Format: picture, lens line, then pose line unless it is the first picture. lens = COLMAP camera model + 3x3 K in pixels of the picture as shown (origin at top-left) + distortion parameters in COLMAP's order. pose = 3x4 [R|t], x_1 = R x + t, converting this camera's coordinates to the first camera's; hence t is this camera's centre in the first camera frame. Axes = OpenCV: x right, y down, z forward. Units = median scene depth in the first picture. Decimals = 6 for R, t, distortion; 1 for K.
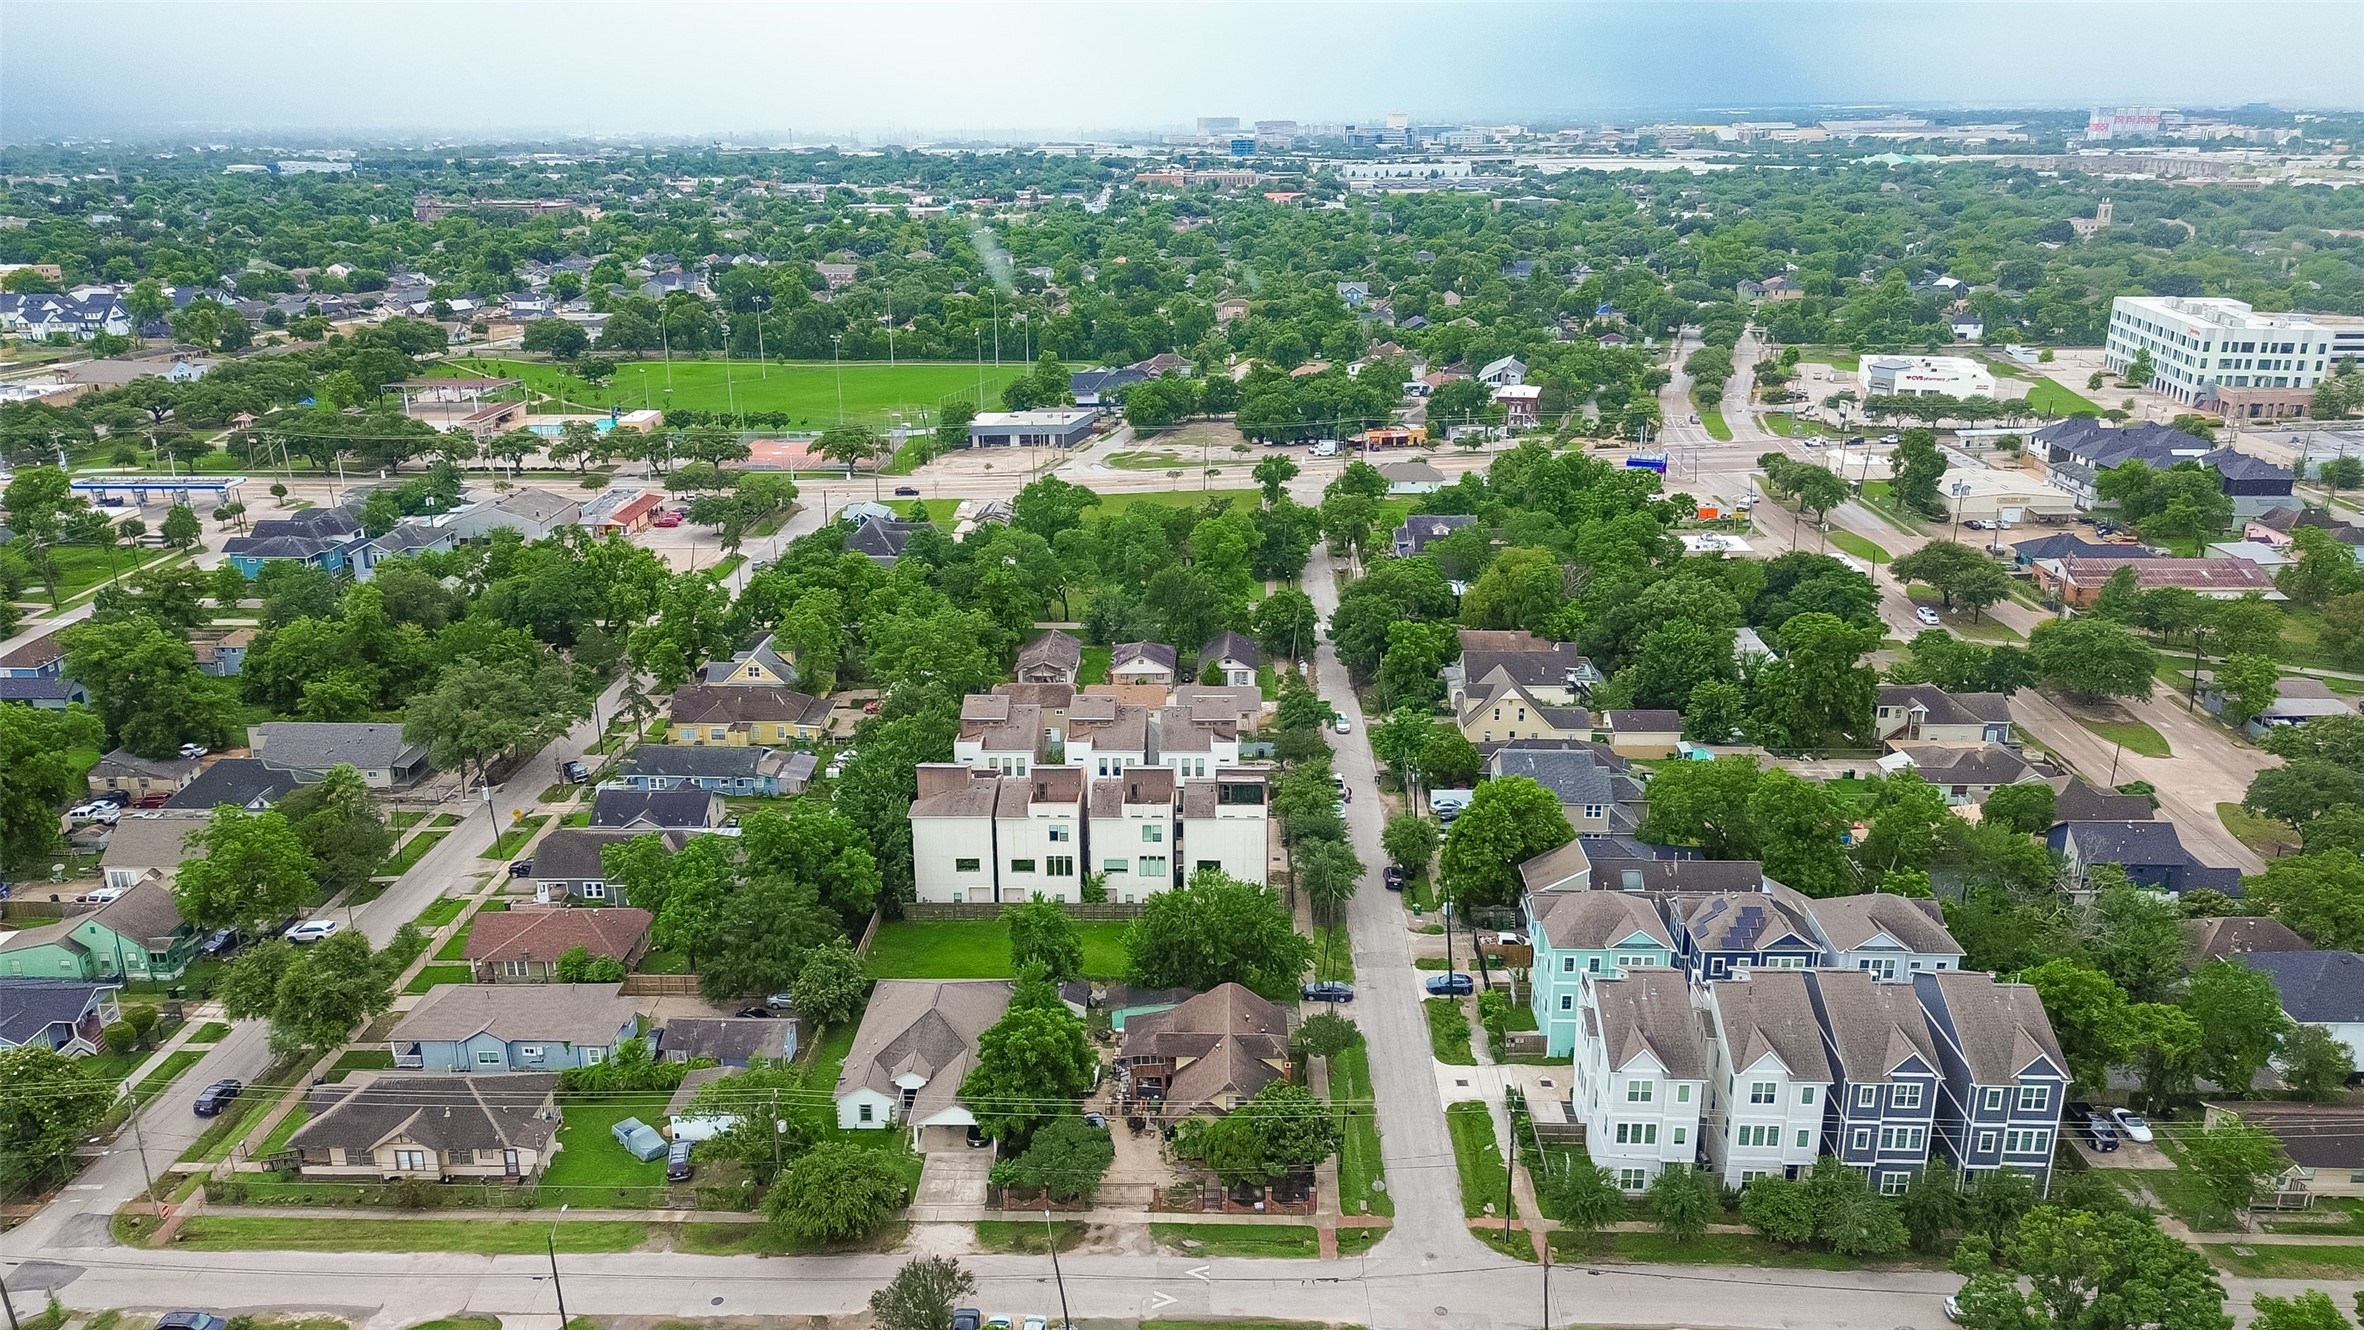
lens RADIAL K [[1673.4, 0, 1183.9], [0, 1673.4, 659.7], [0, 0, 1]] dist [0.073027, -0.077317]
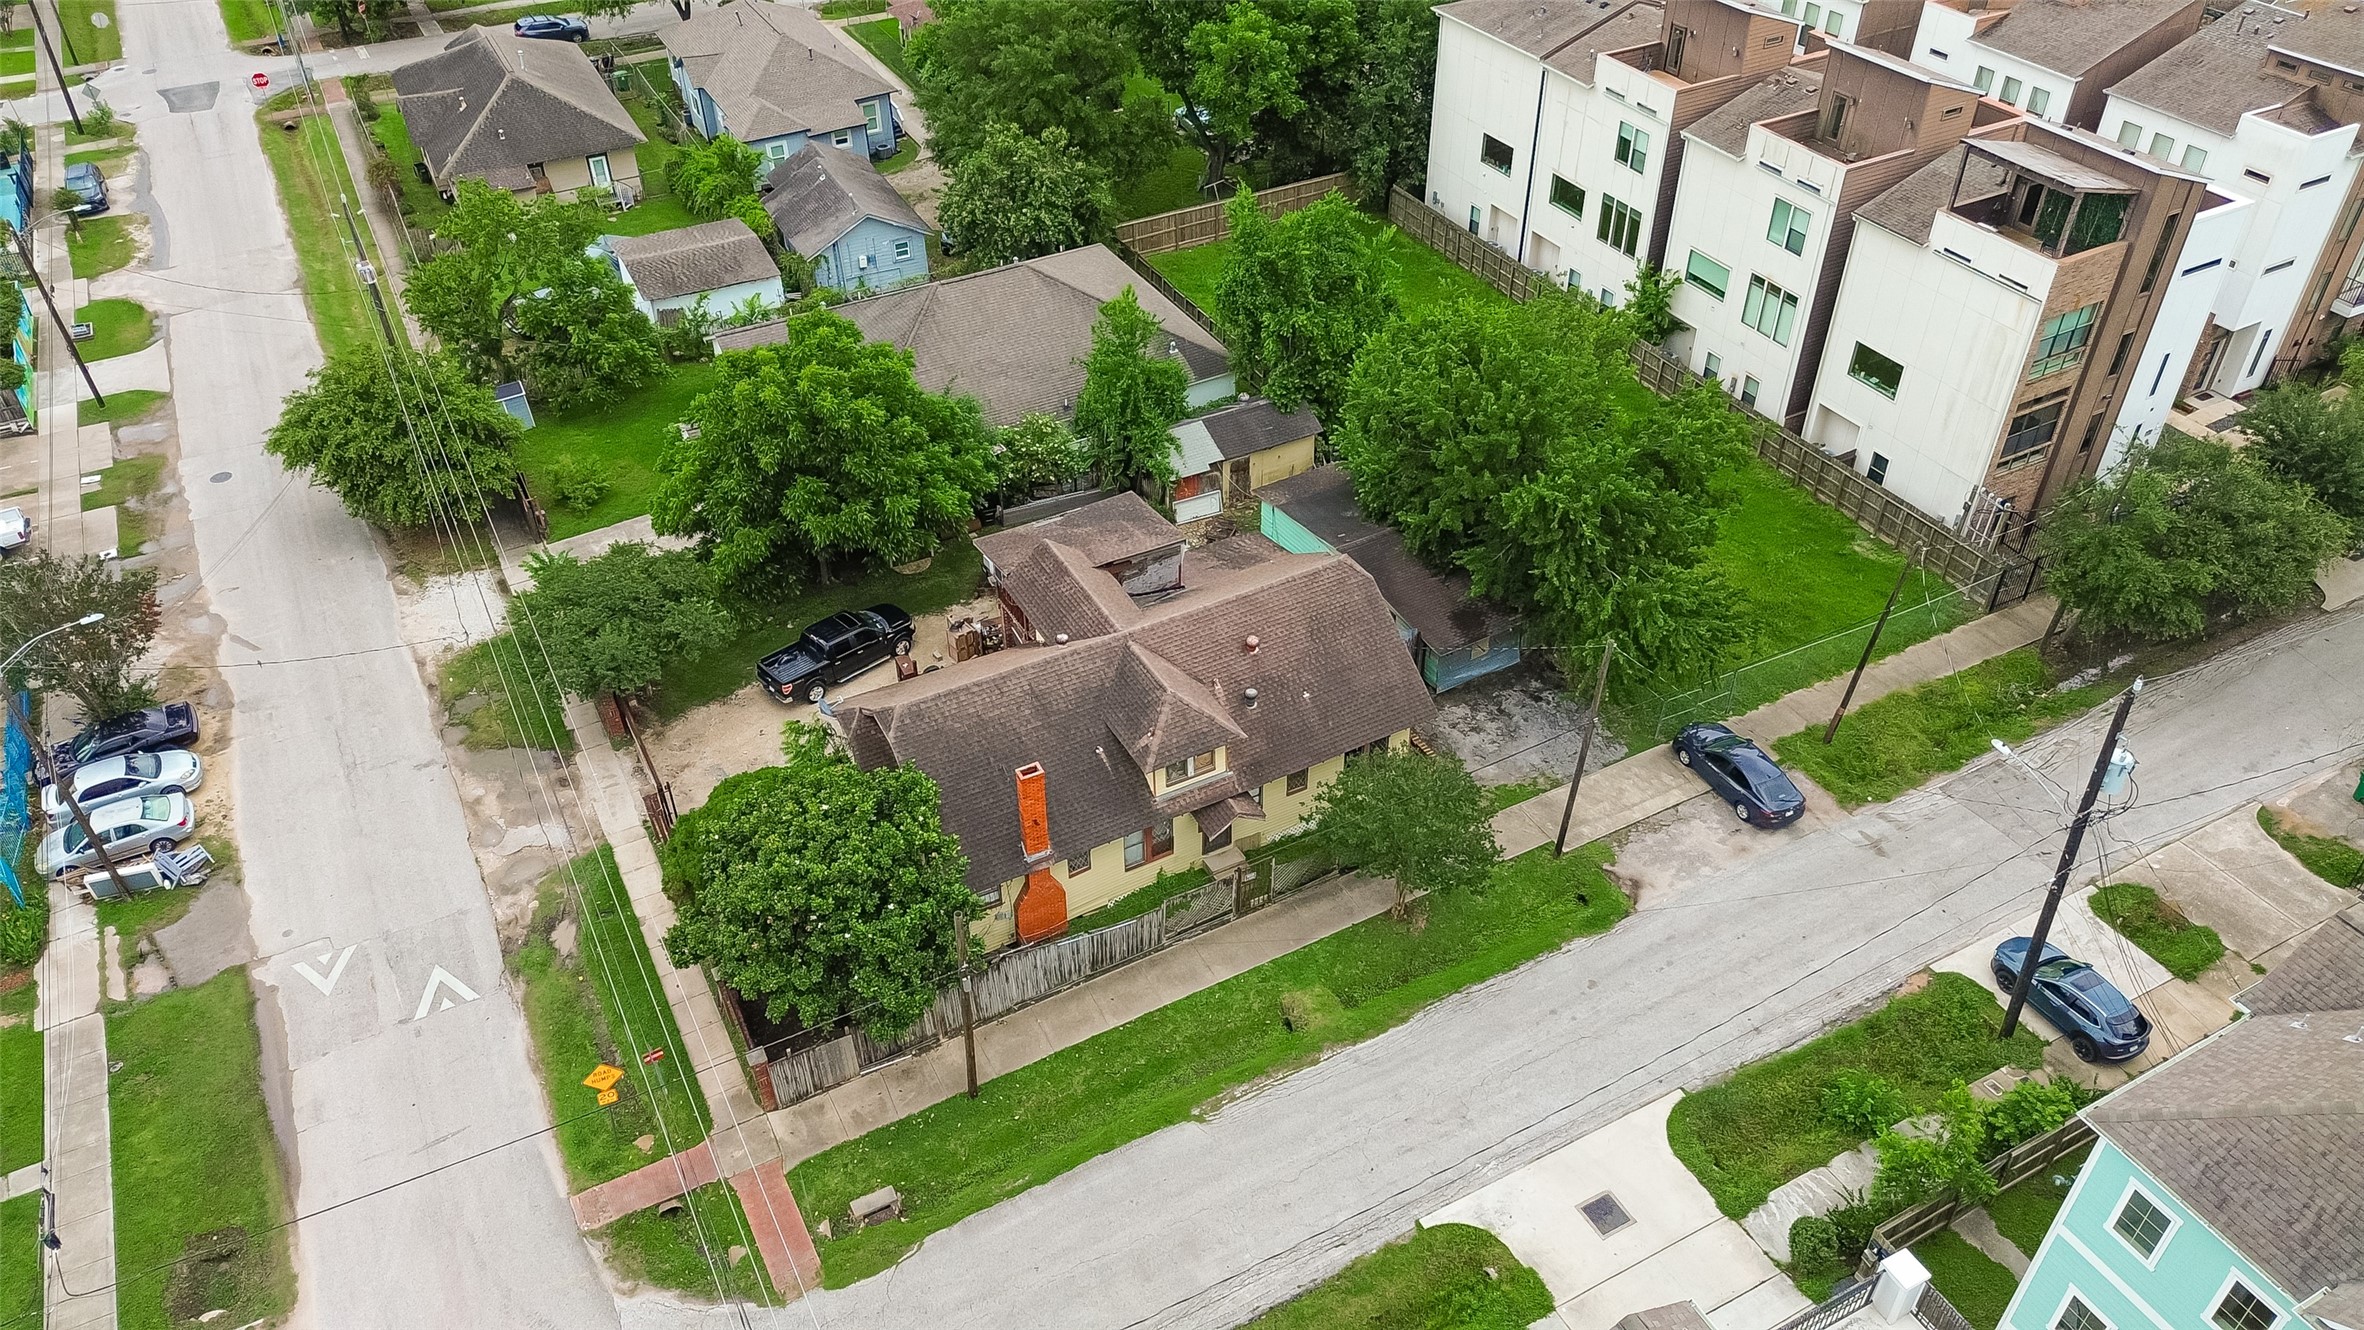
lens RADIAL K [[1673.4, 0, 1183.9], [0, 1673.4, 659.7], [0, 0, 1]] dist [0.073027, -0.077317]
pose [[0.495696, 0.542148, -0.678499, 0.235513], [-0.266974, 0.838527, 0.474972, 0.038375], [0.826444, -0.054300, 0.560394, 0.653878]]
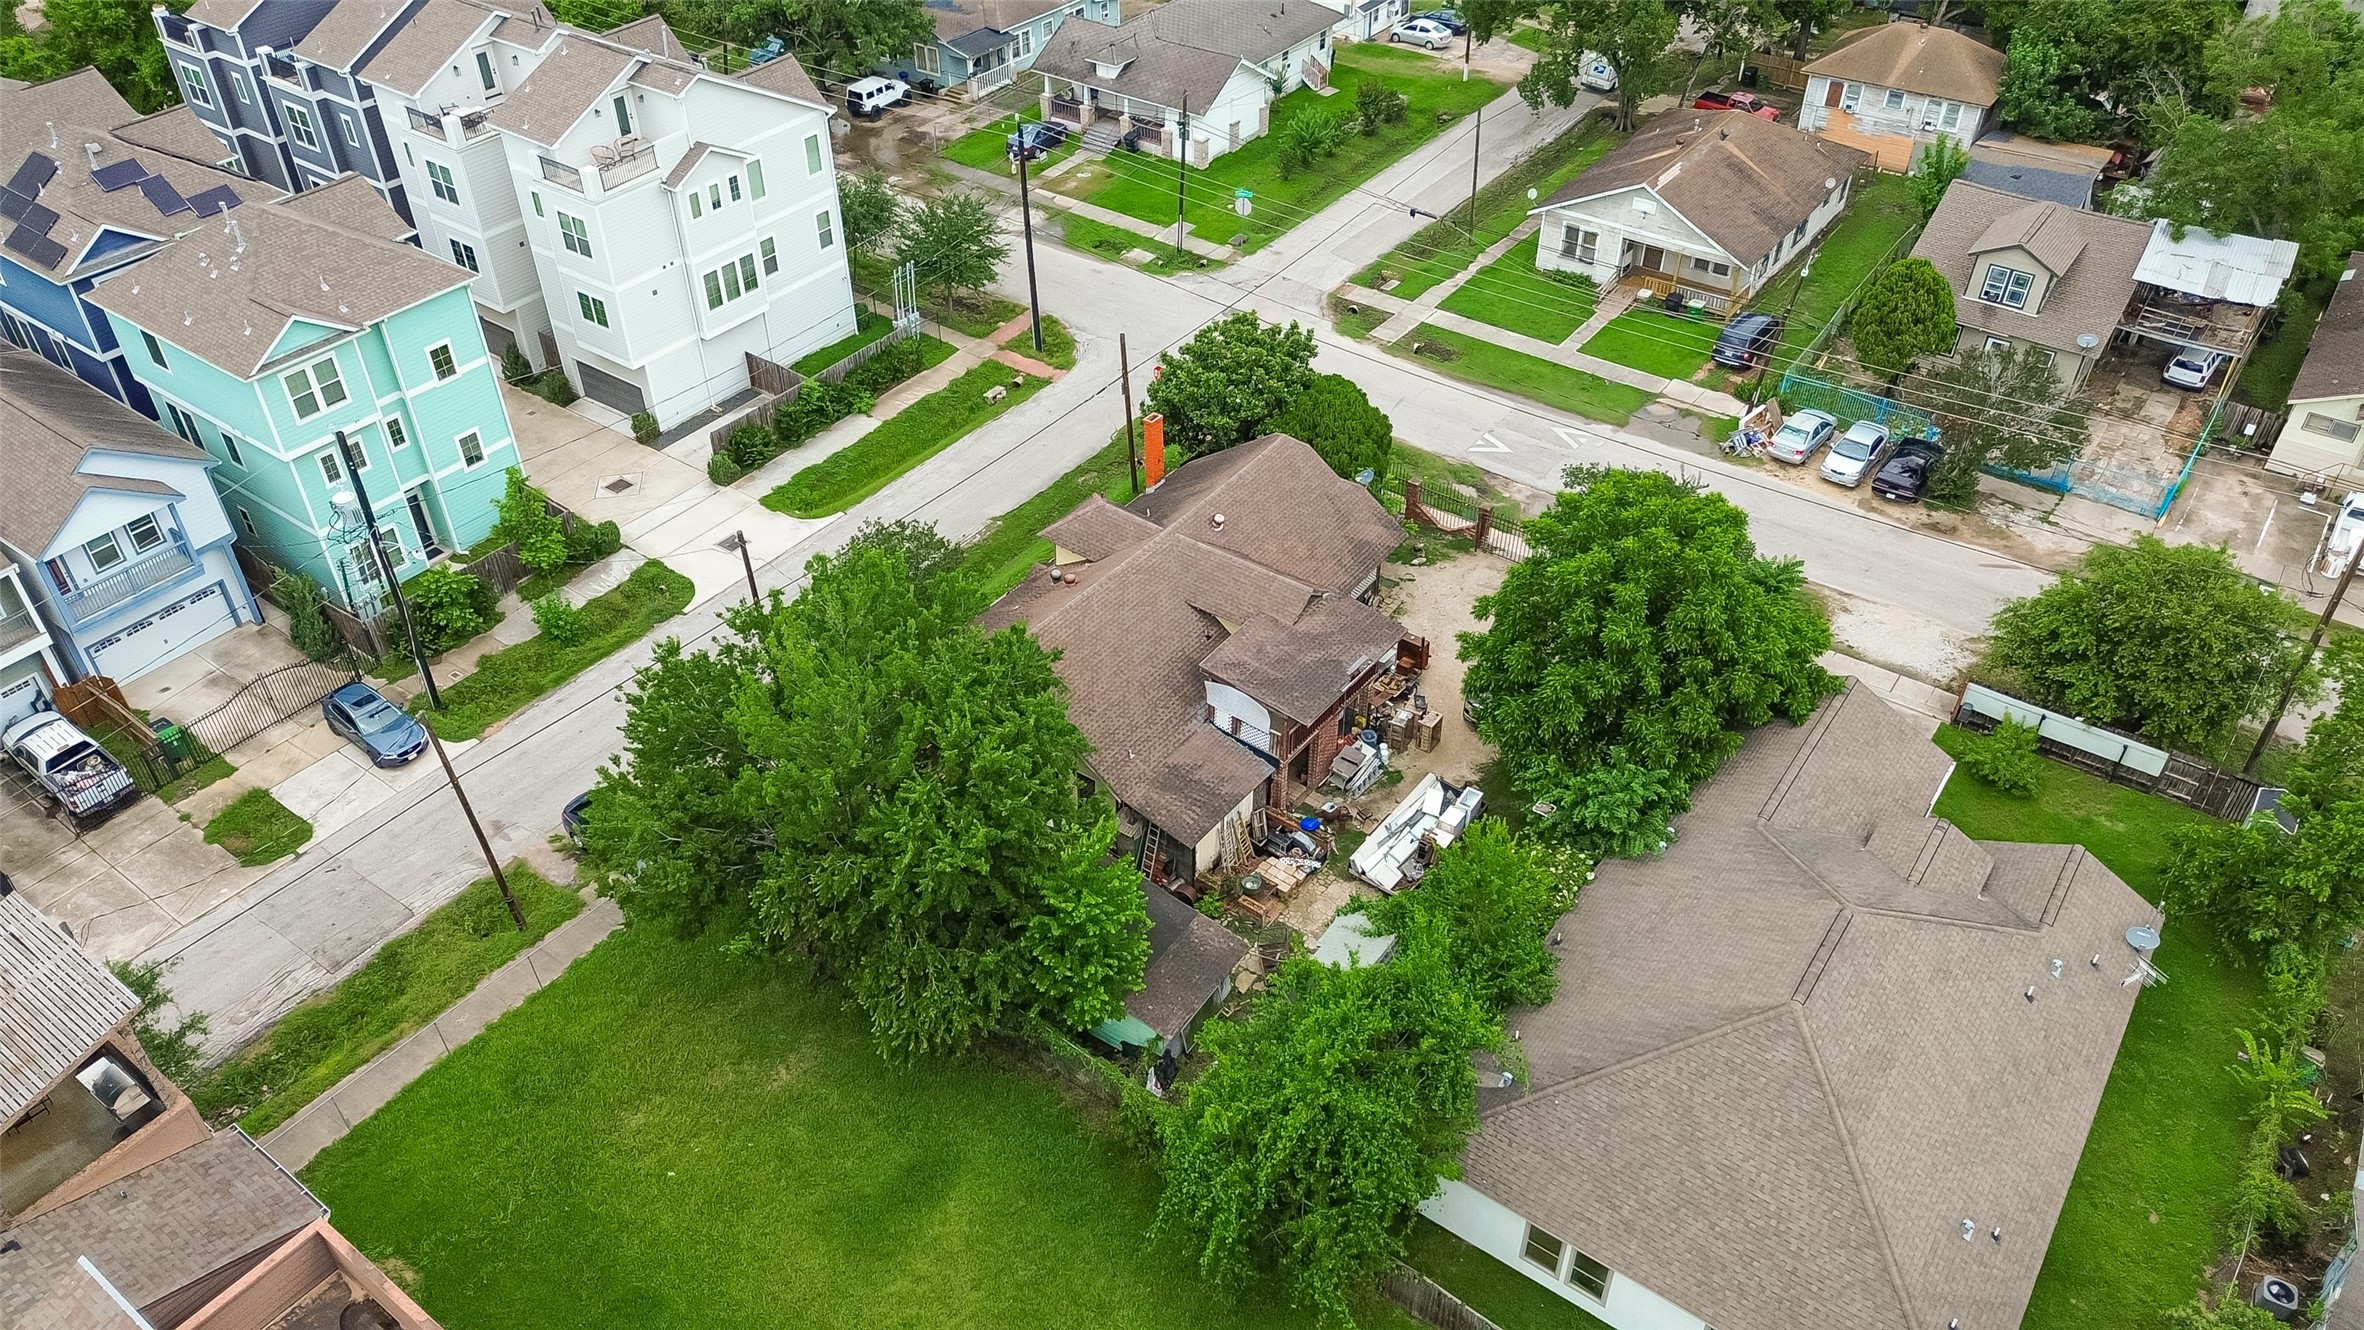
lens RADIAL K [[1673.4, 0, 1183.9], [0, 1673.4, 659.7], [0, 0, 1]] dist [0.073027, -0.077317]
pose [[-0.823963, -0.347922, 0.447254, -0.143934], [0.188238, 0.576414, 0.795182, -0.076617], [-0.534464, 0.739390, -0.409451, 0.974388]]
